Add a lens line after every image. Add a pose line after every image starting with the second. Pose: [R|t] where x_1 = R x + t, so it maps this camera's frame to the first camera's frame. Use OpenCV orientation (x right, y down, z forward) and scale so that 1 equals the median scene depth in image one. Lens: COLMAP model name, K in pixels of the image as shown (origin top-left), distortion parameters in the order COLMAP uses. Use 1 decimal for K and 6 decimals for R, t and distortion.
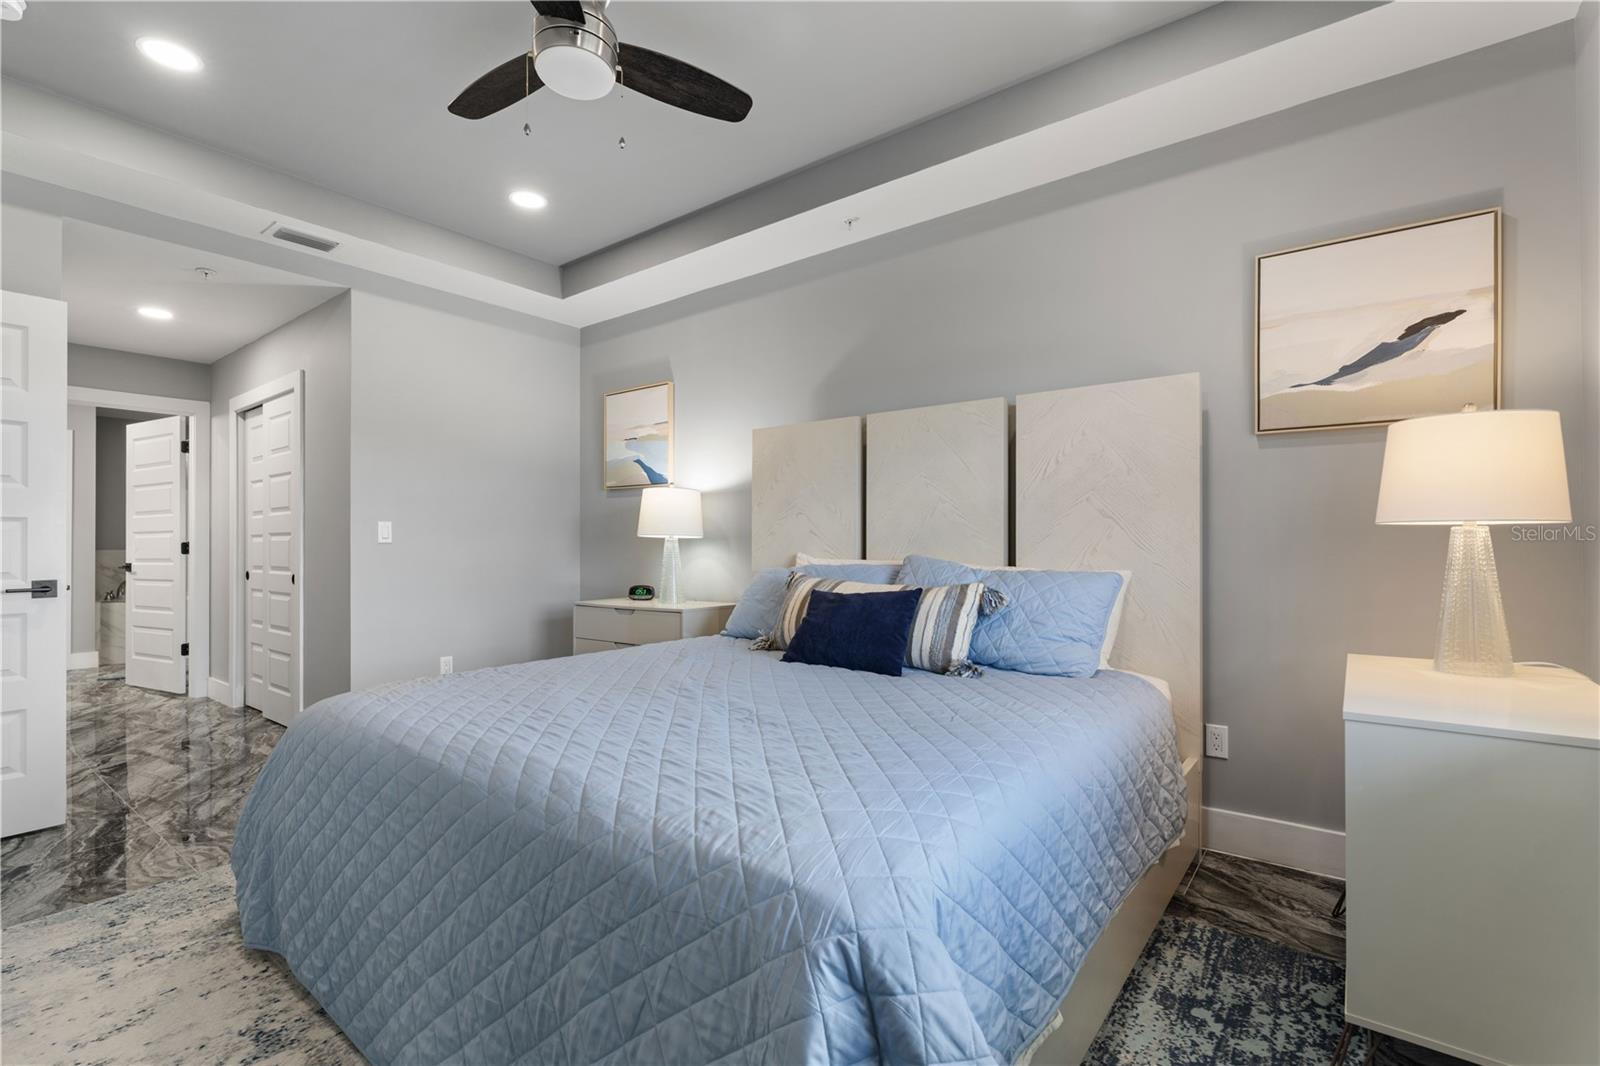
lens RADIAL K [[721.0, 0, 802.1], [0, 721.0, 532.7], [0, 0, 1]] dist [-0.005026, 0.000885]
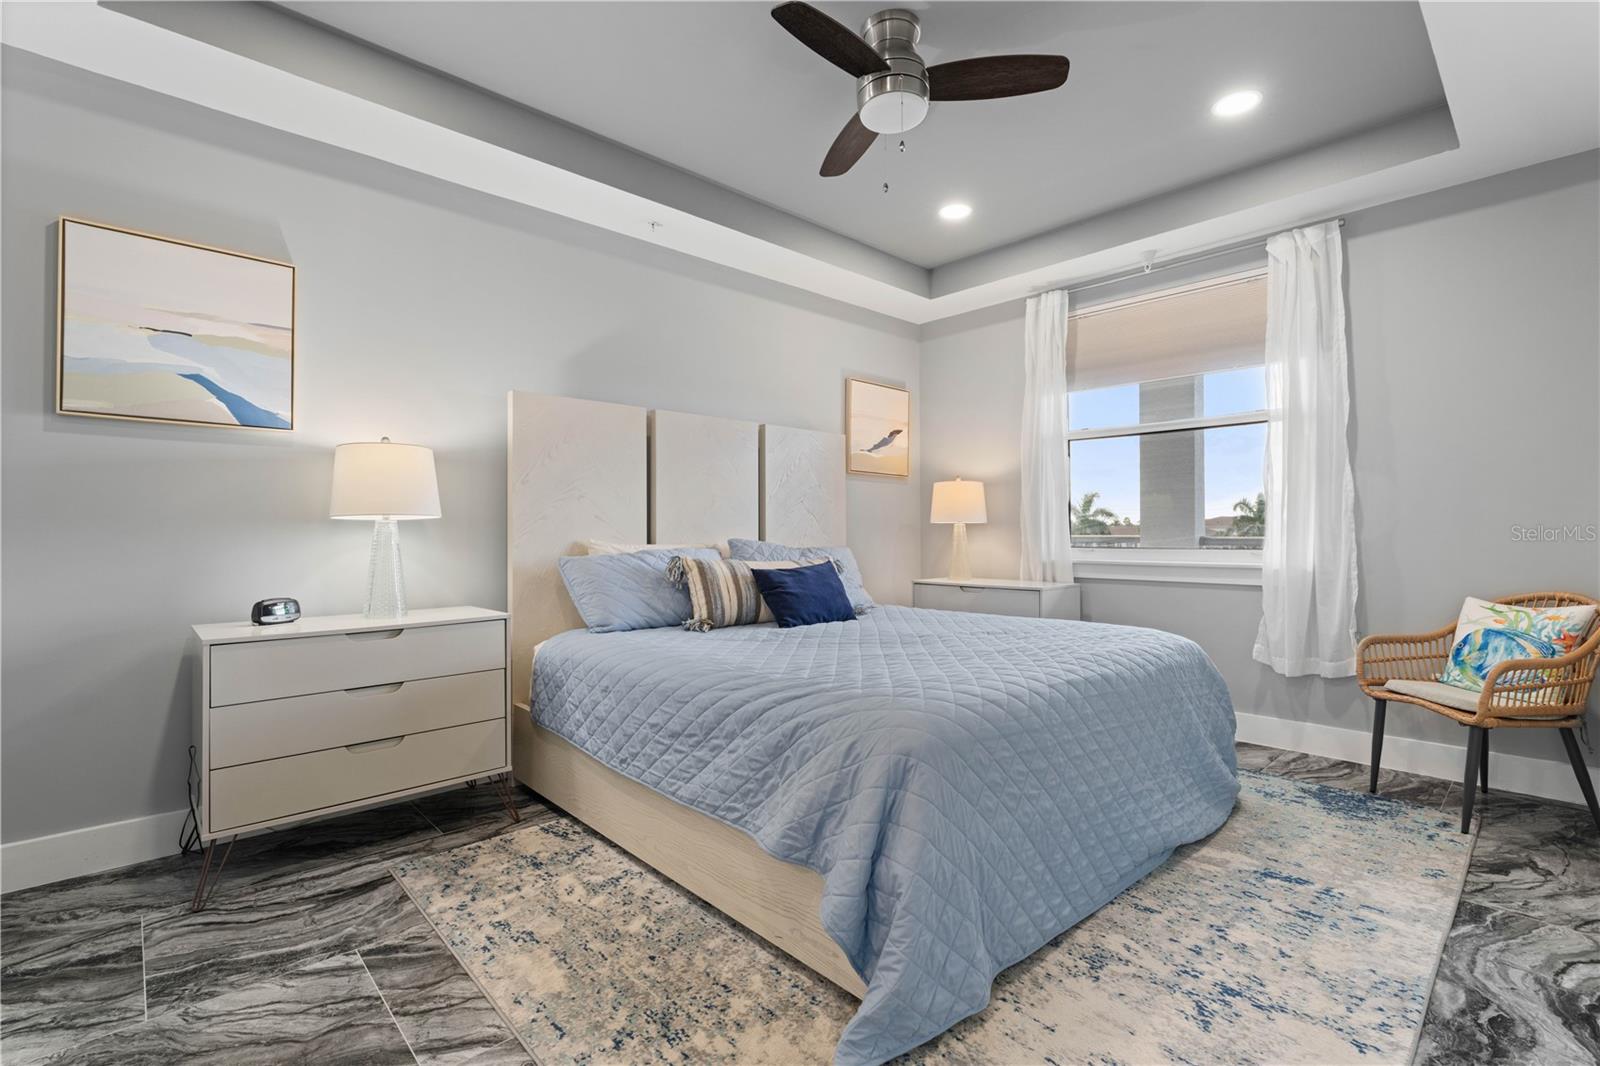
lens RADIAL K [[721.0, 0, 802.1], [0, 721.0, 532.7], [0, 0, 1]] dist [-0.005026, 0.000885]
pose [[0.158358, 0.001756, 0.987380, -1.299930], [-0.012734, 0.999919, 0.000264, 0.022770], [-0.987300, -0.012615, 0.158367, 0.863691]]
